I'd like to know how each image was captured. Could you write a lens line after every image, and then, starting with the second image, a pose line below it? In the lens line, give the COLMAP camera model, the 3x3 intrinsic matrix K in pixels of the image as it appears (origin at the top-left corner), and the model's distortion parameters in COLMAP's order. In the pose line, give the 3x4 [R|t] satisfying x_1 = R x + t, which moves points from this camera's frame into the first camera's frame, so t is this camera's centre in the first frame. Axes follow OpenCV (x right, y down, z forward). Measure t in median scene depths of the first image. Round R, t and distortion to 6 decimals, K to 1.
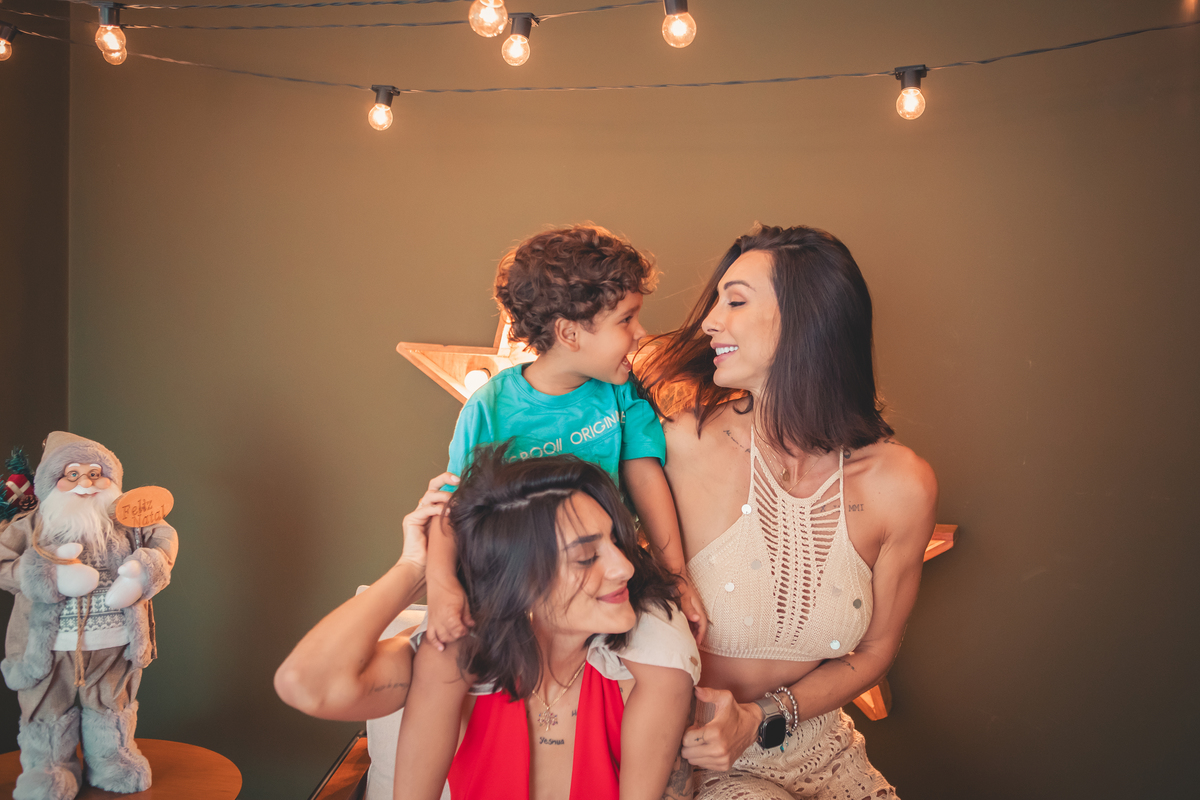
lens RADIAL K [[1220.7, 0, 627.7], [0, 1220.7, 415.2], [0, 0, 1]] dist [-0.016193, 0.000000]
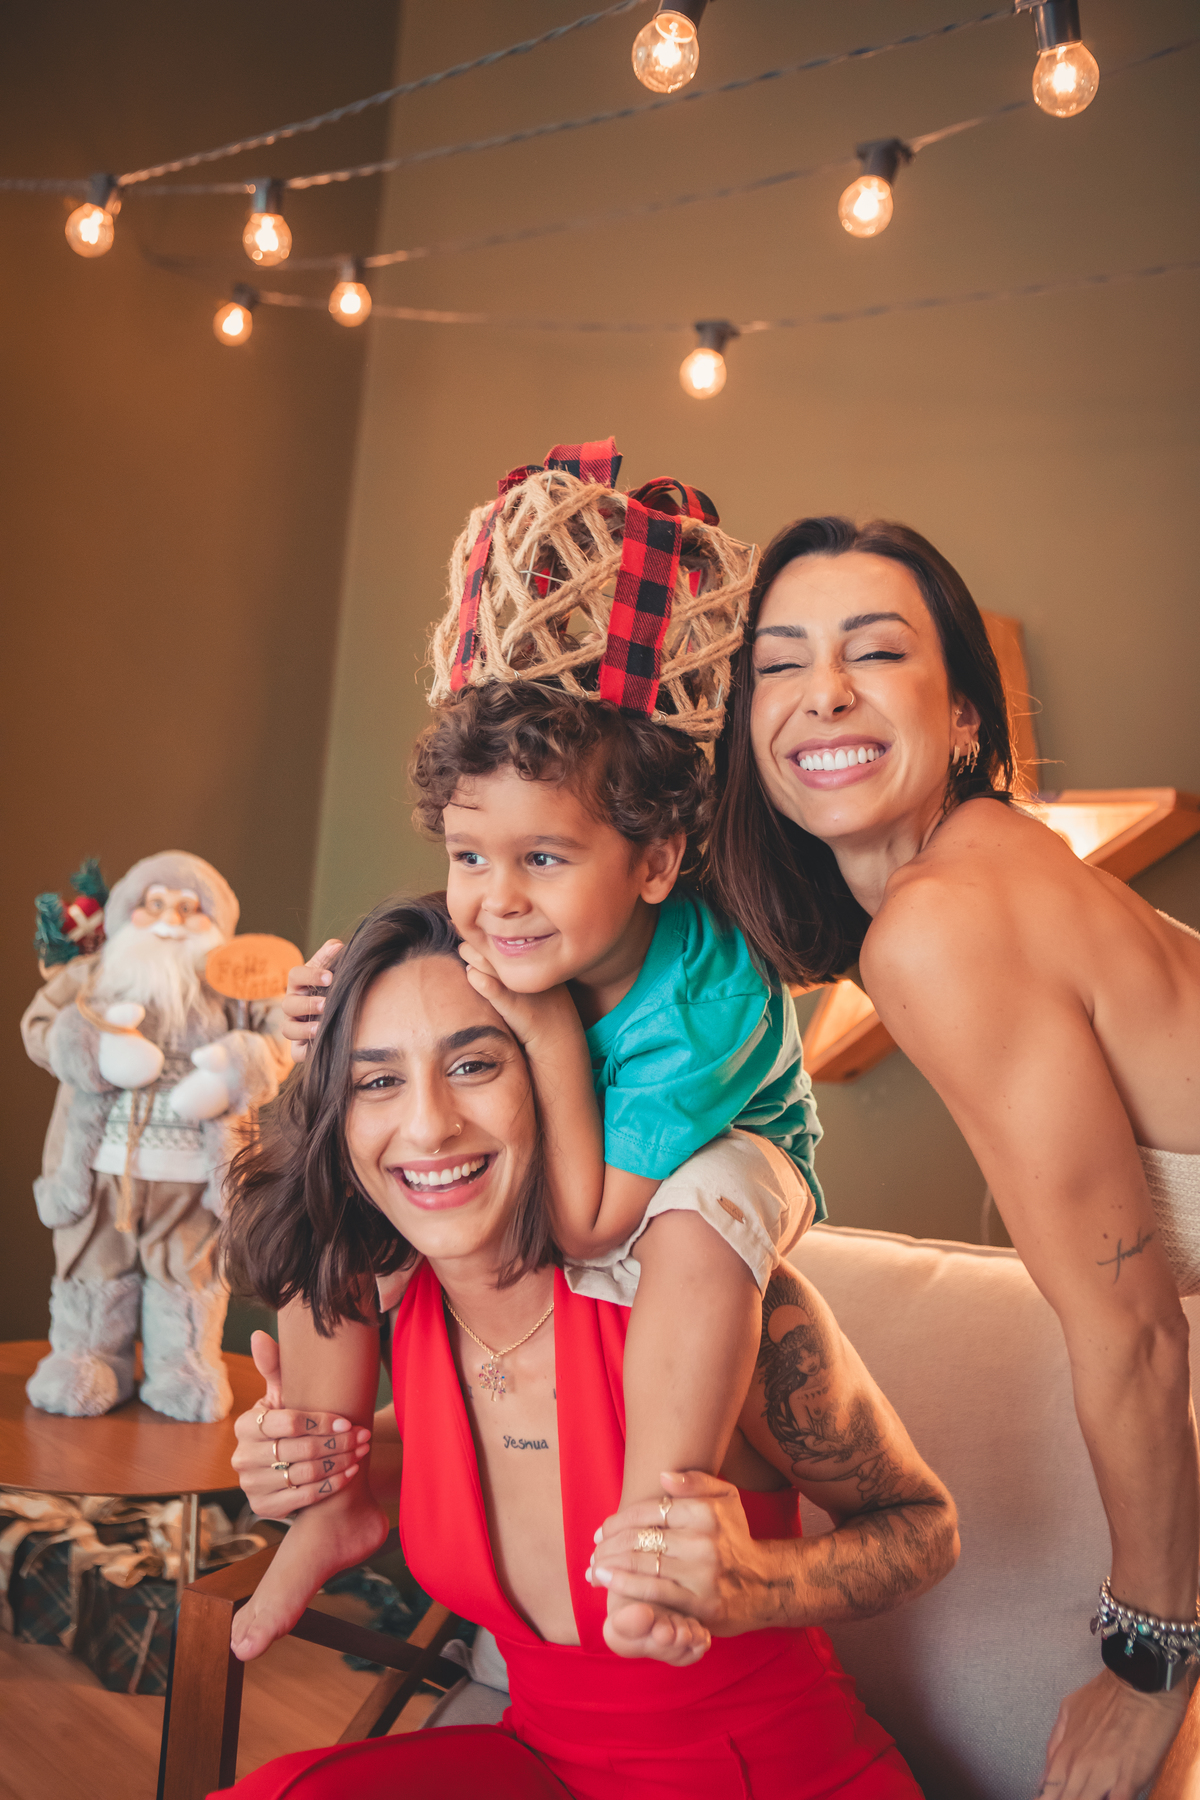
lens RADIAL K [[1949.8, 0, 590.9], [0, 1949.8, 908.5], [0, 0, 1]] dist [-0.035349, 0.000000]
pose [[0.906693, 0.068247, -0.416234, 0.184468], [-0.100591, 0.993336, -0.056250, 0.085931], [0.409622, 0.092871, 0.907516, 0.155204]]
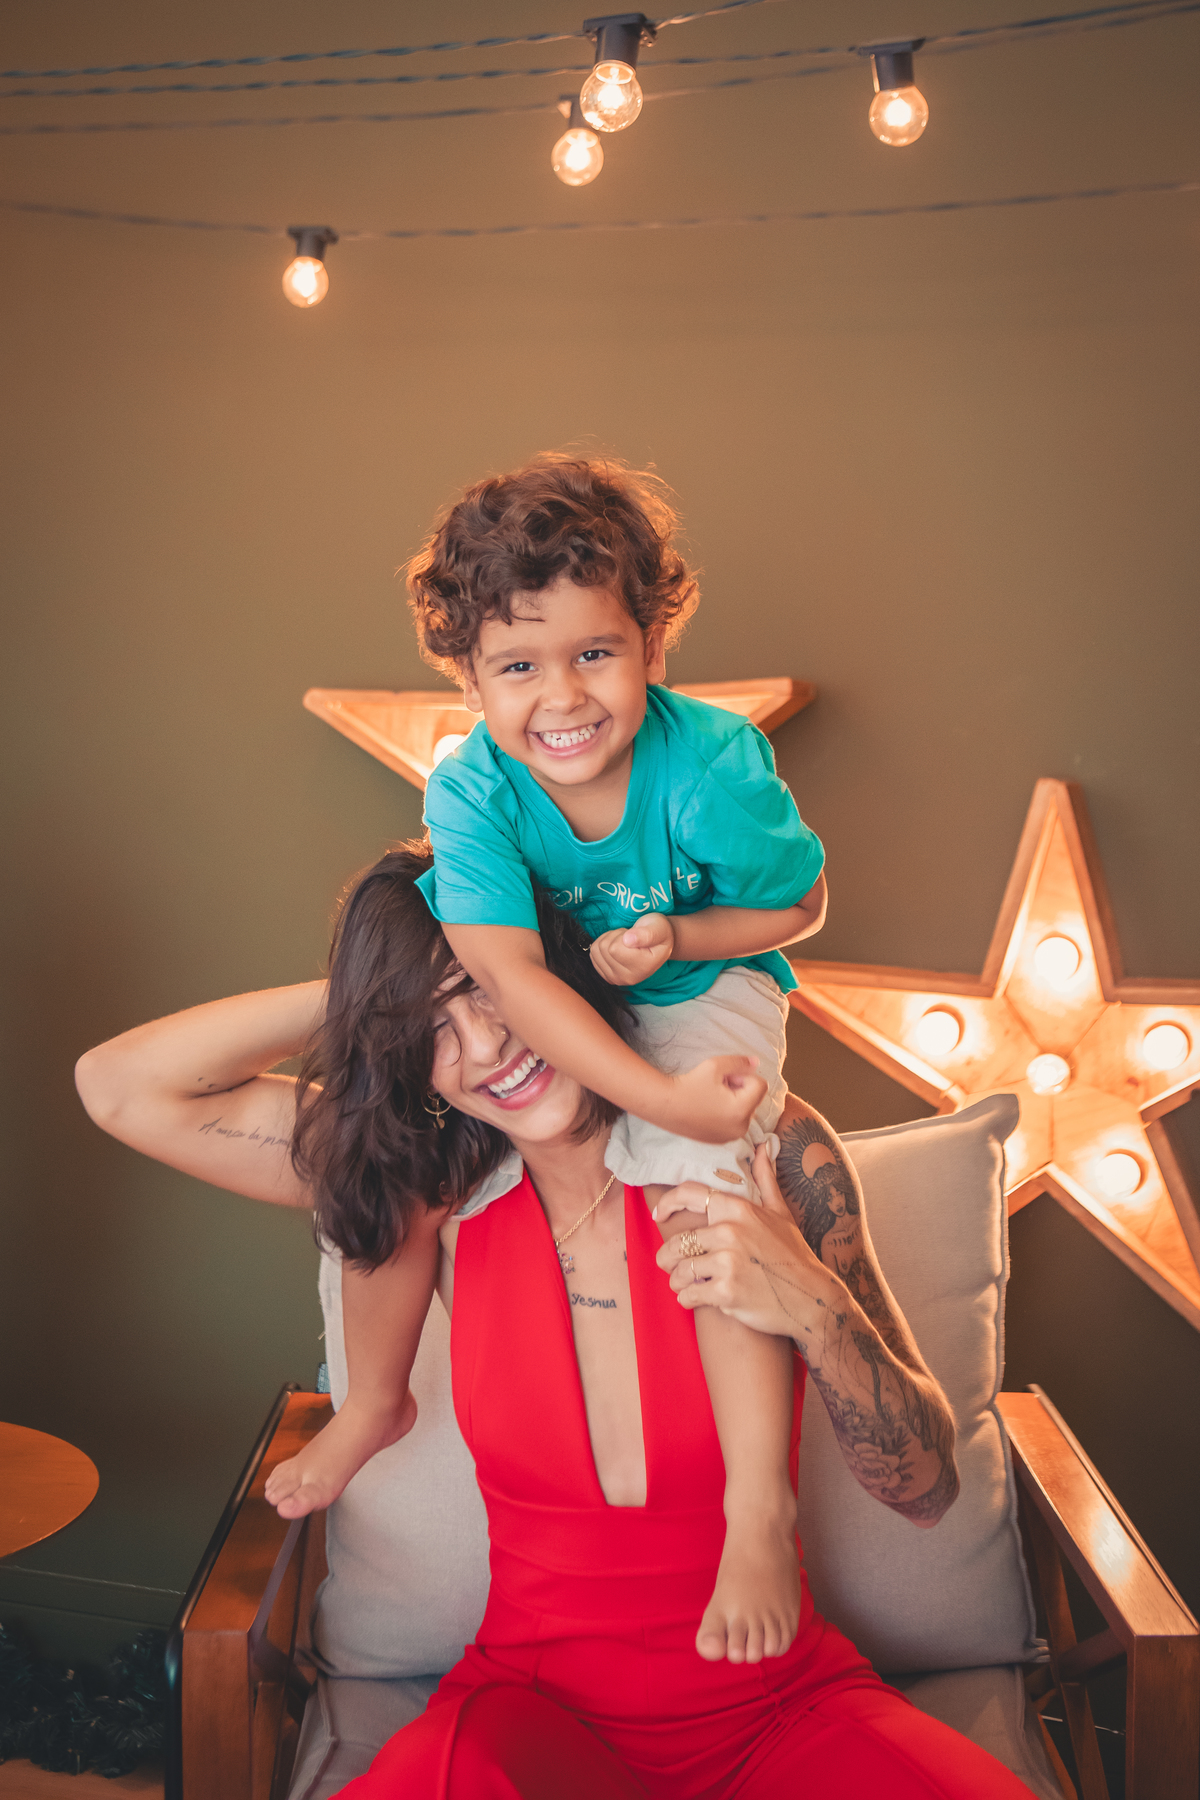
lens RADIAL K [[2465.1, 0, 610.1], [0, 2465.1, 777.9], [0, 0, 1]] dist [0.000352, 0.000000]
pose [[0.999296, -0.026347, 0.026697, -0.111991], [0.027651, 0.998380, -0.049722, 0.052357], [-0.025344, 0.050425, 0.998406, -0.151776]]
